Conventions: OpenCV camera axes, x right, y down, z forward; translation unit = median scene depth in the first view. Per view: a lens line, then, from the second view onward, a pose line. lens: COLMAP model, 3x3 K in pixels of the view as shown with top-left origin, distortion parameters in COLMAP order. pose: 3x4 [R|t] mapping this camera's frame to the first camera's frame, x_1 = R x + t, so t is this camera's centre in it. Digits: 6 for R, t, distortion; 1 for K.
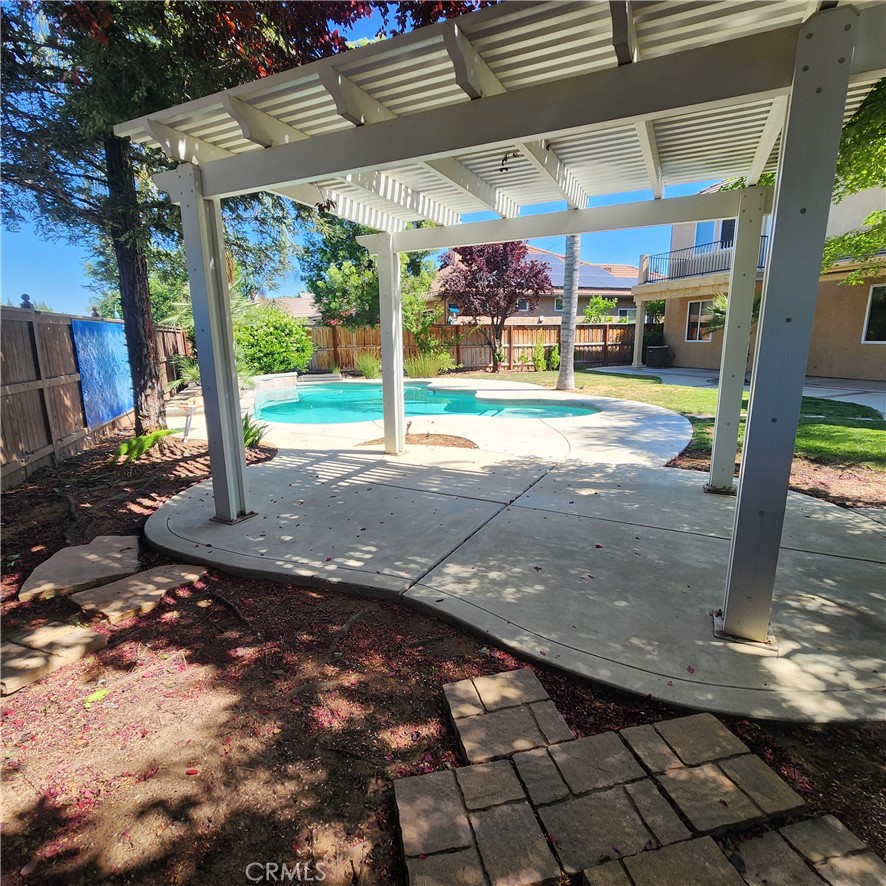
lens RADIAL K [[482.5, 0, 446.3], [0, 482.5, 439.9], [0, 0, 1]] dist [0.000206, 0.002025]
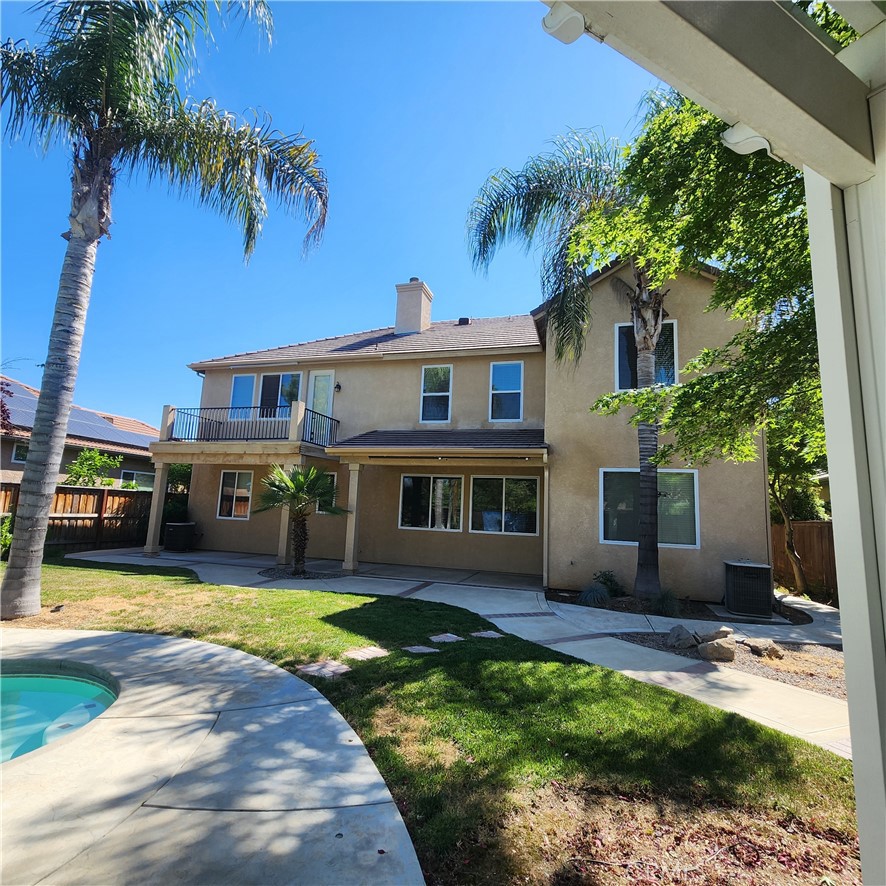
lens RADIAL K [[482.5, 0, 446.3], [0, 482.5, 439.9], [0, 0, 1]] dist [0.000206, 0.002025]
pose [[0.582330, 0.160951, 0.796860, 0.049742], [0.121376, 0.952006, -0.280987, -0.050581], [-0.803841, 0.260346, 0.534846, 0.207996]]
